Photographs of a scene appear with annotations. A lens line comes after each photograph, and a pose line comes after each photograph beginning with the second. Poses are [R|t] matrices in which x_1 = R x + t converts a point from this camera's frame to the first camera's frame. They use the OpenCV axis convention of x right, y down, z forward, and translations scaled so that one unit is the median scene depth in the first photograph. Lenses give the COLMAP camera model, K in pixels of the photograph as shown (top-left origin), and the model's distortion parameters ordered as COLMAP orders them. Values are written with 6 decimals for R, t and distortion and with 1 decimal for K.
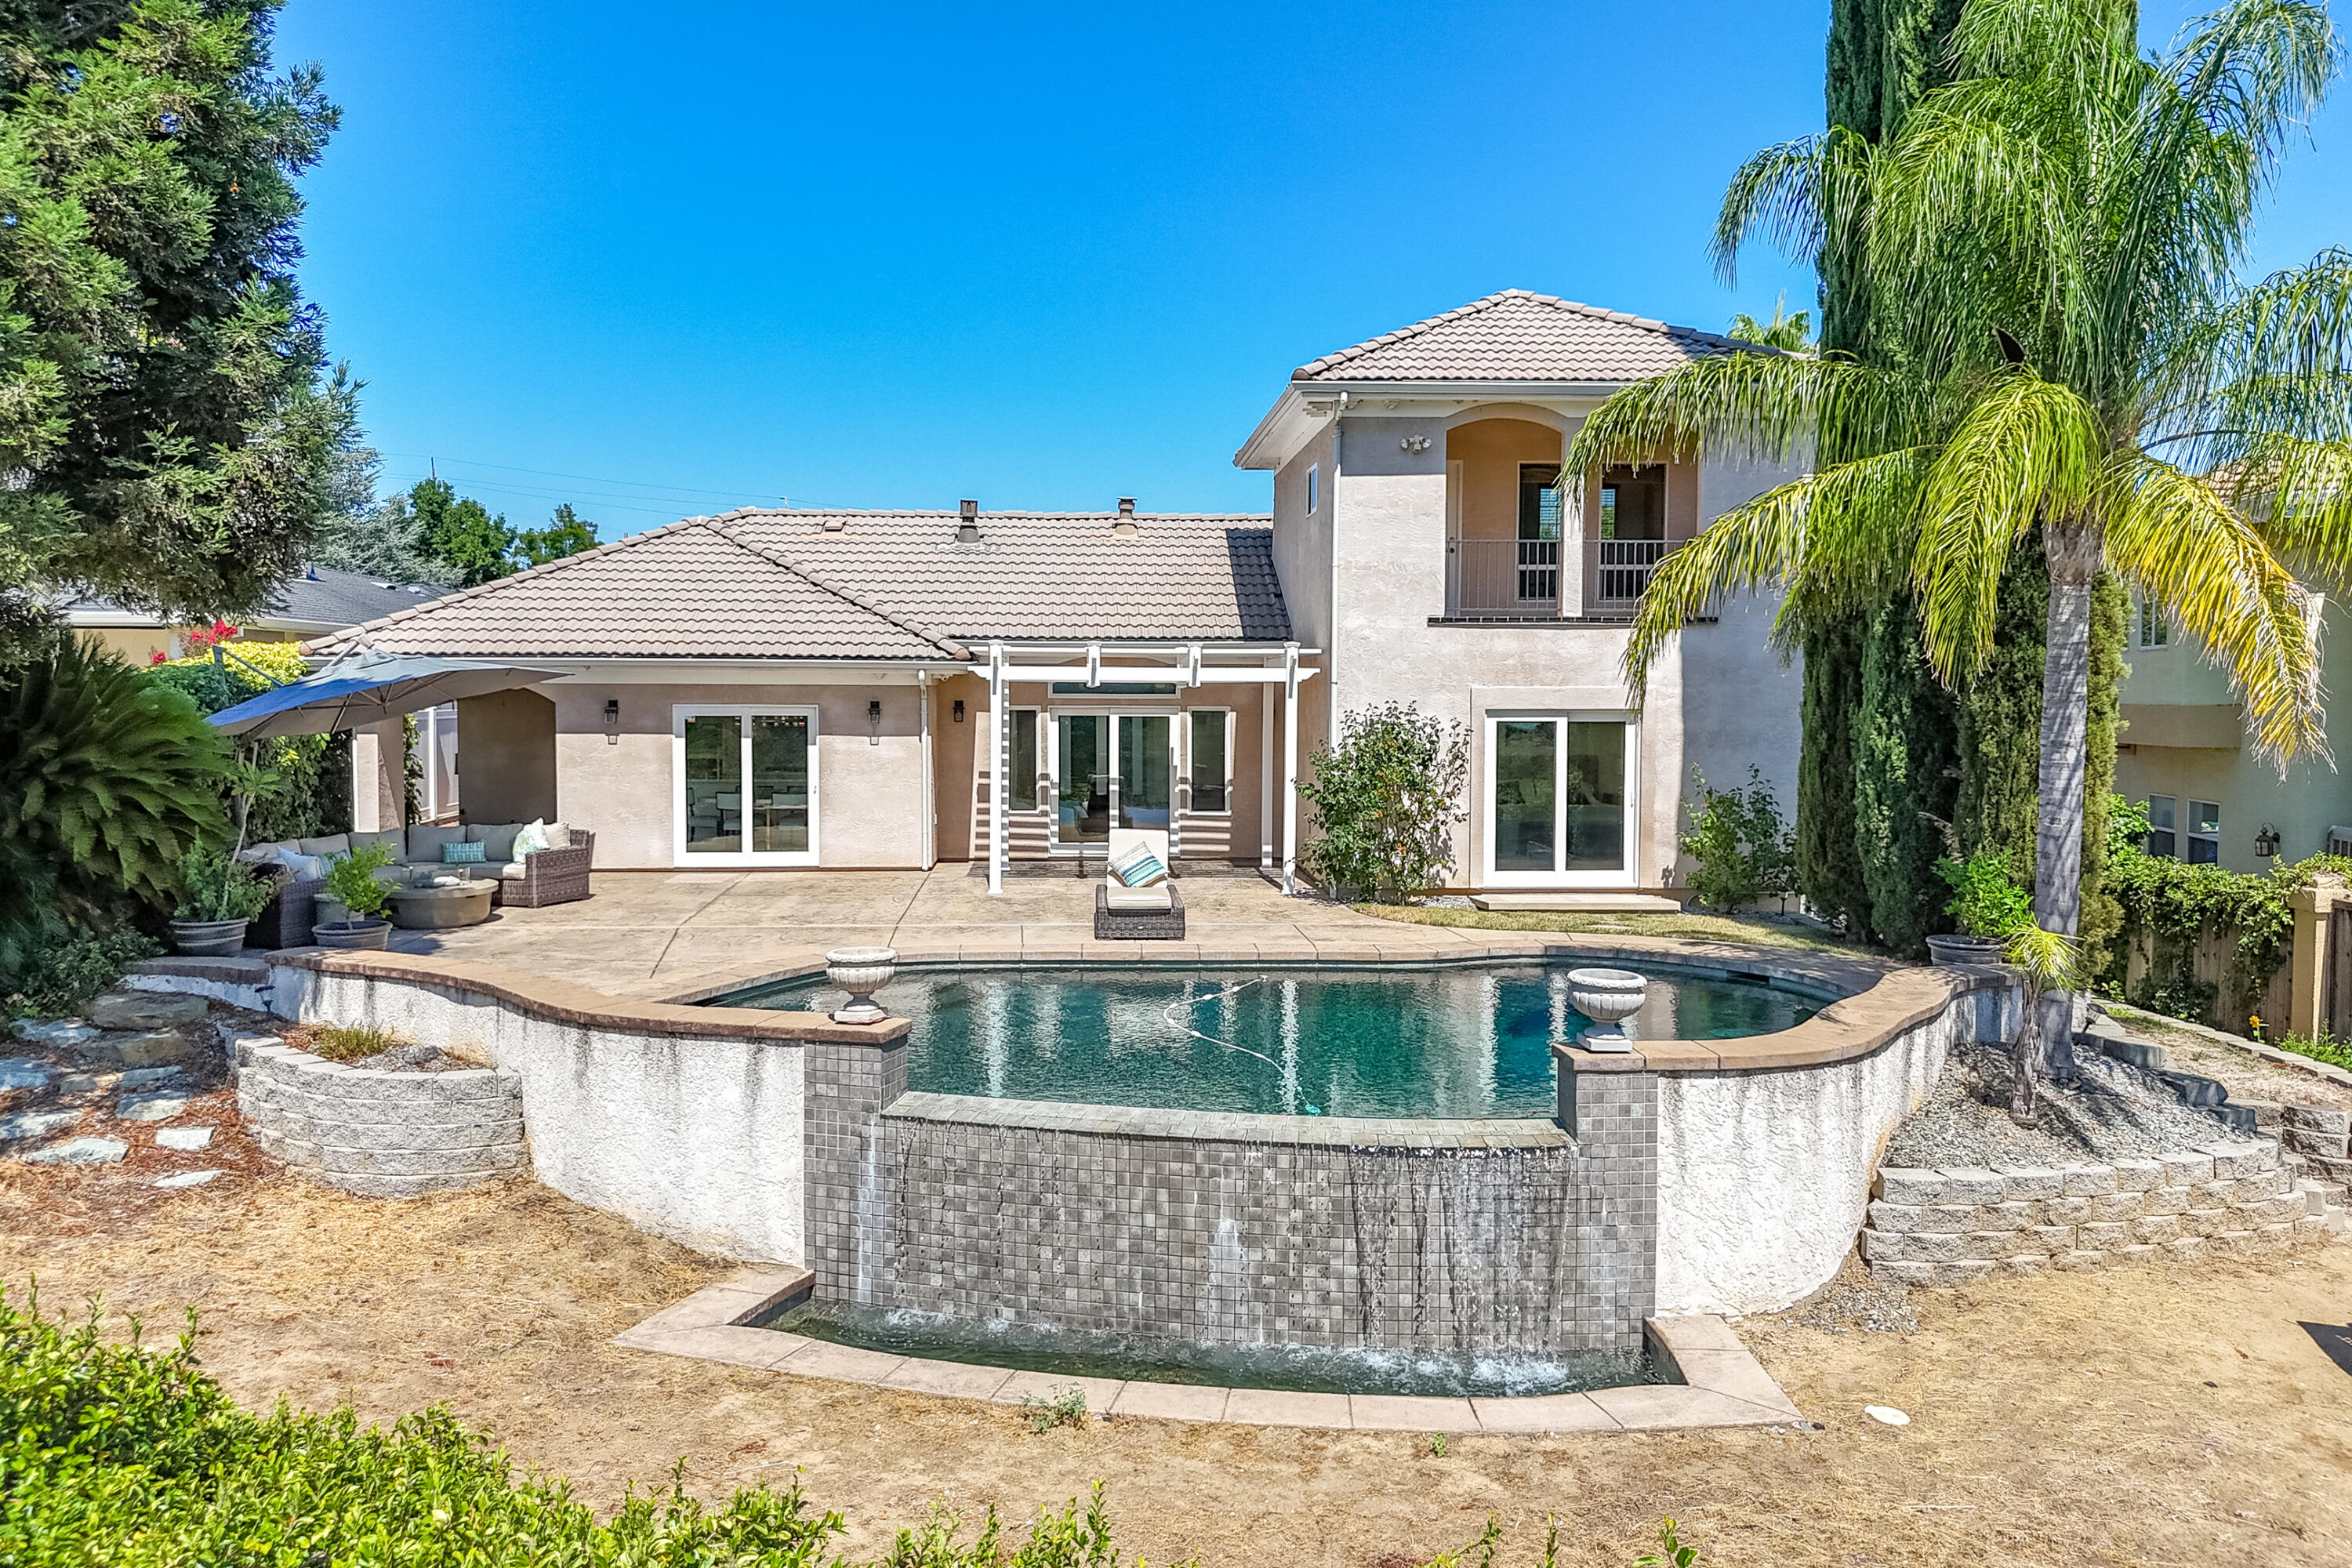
lens RADIAL K [[1726.8, 0, 1154.6], [0, 1726.8, 779.4], [0, 0, 1]] dist [0.078865, -0.076081]
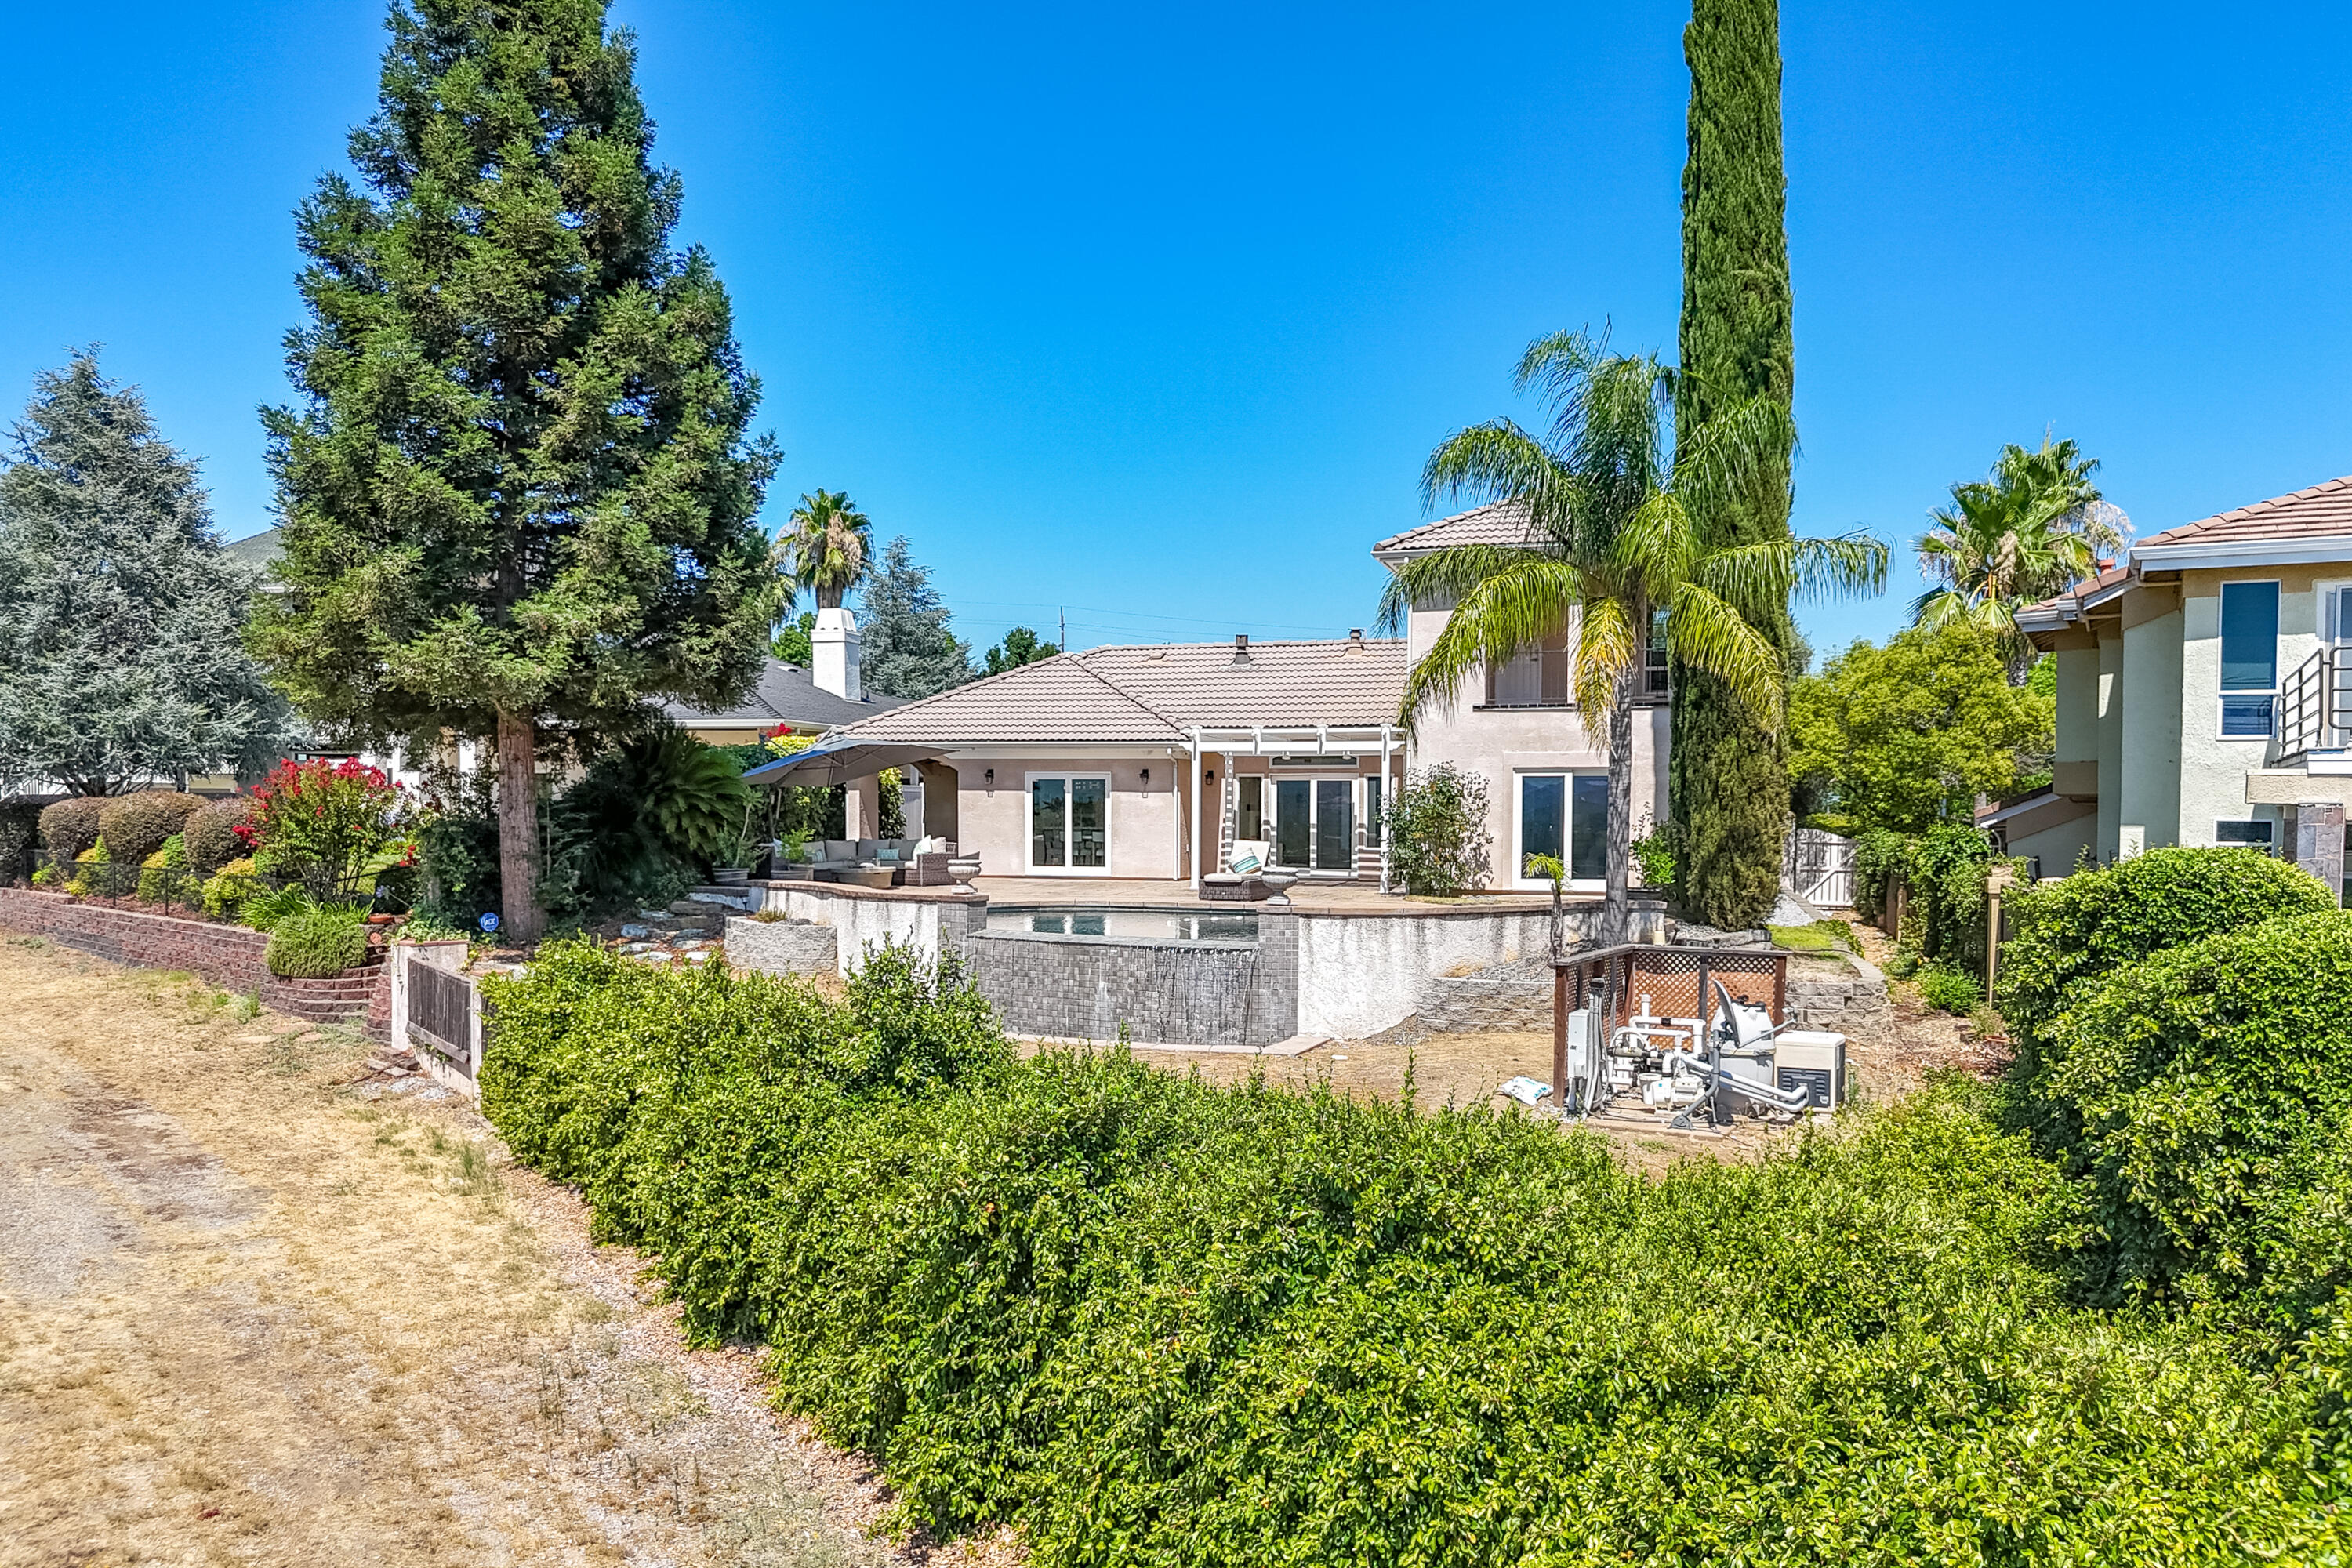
lens RADIAL K [[1721.5, 0, 1184.5], [0, 1721.5, 874.9], [0, 0, 1]] dist [0.151066, -0.074734]
pose [[0.944301, 0.013455, -0.328808, 0.549387], [-0.019314, 0.999707, -0.014560, 0.102612], [0.328516, 0.020099, 0.944285, -0.626930]]
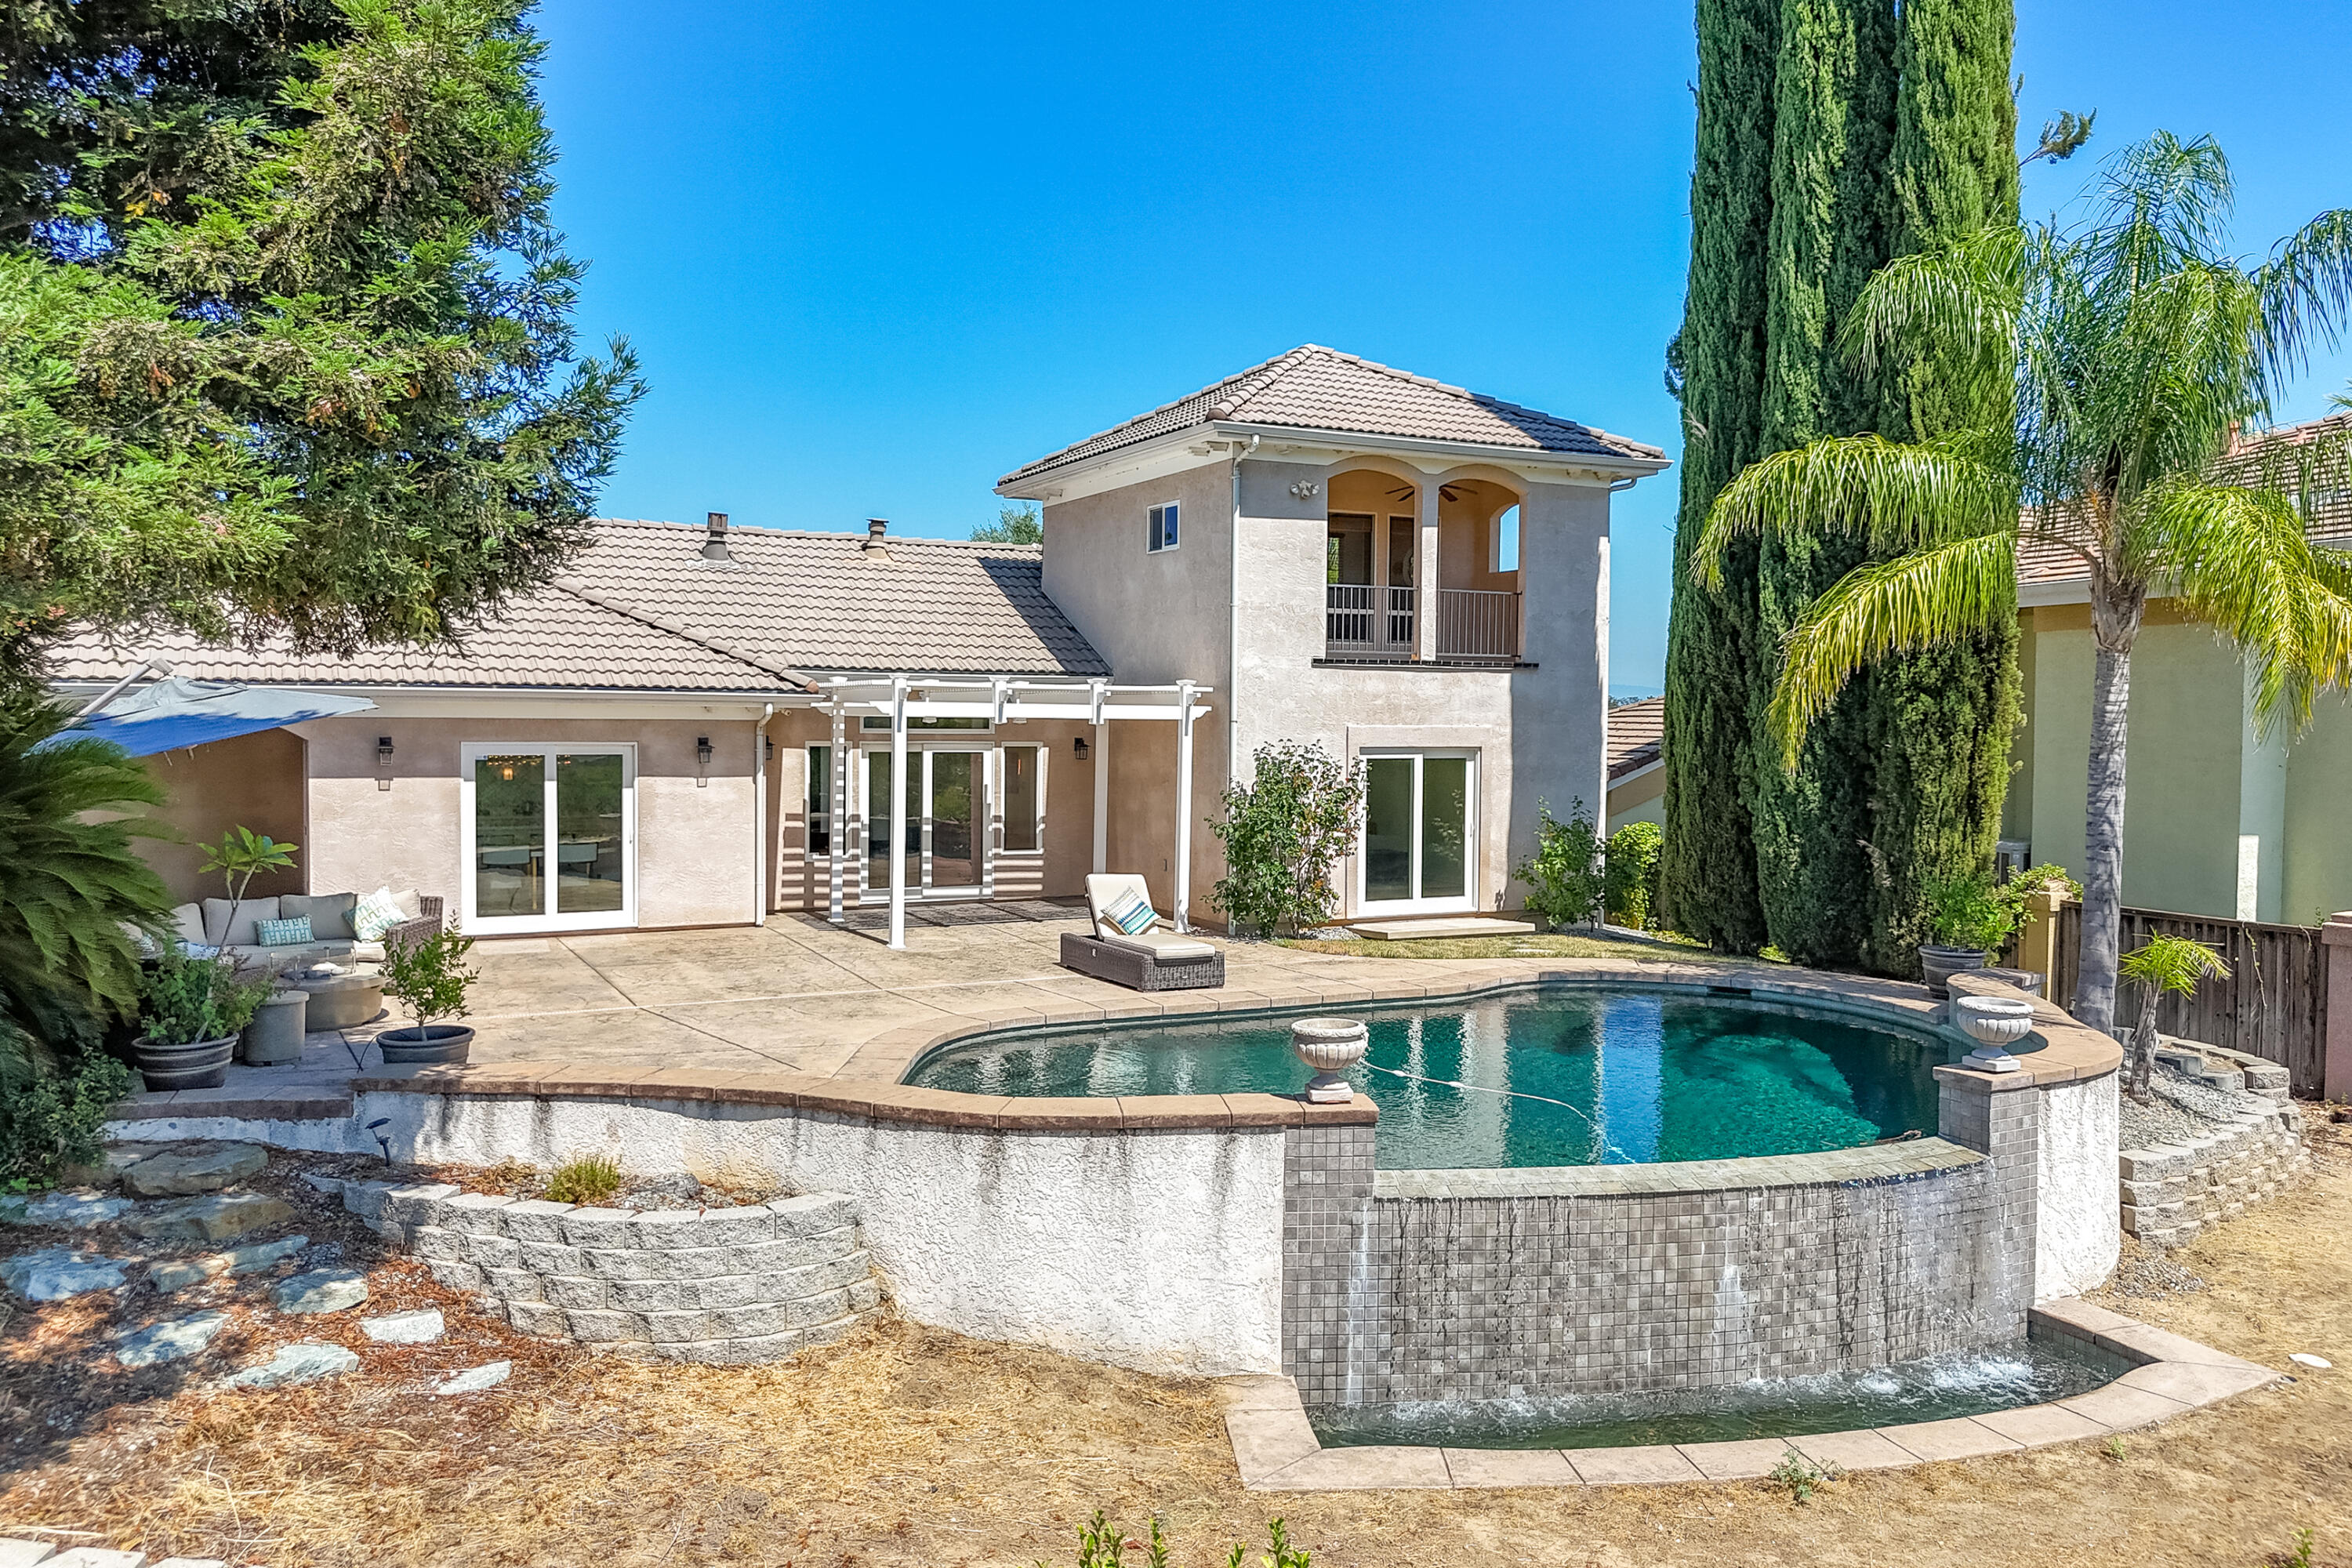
lens RADIAL K [[1715.0, 0, 1171.4], [0, 1715.0, 790.6], [0, 0, 1]] dist [0.079492, -0.072037]
pose [[0.911884, -0.013157, 0.410238, -0.450680], [0.015227, 0.999882, -0.001779, -0.018837], [-0.410166, 0.007869, 0.911977, 0.138071]]
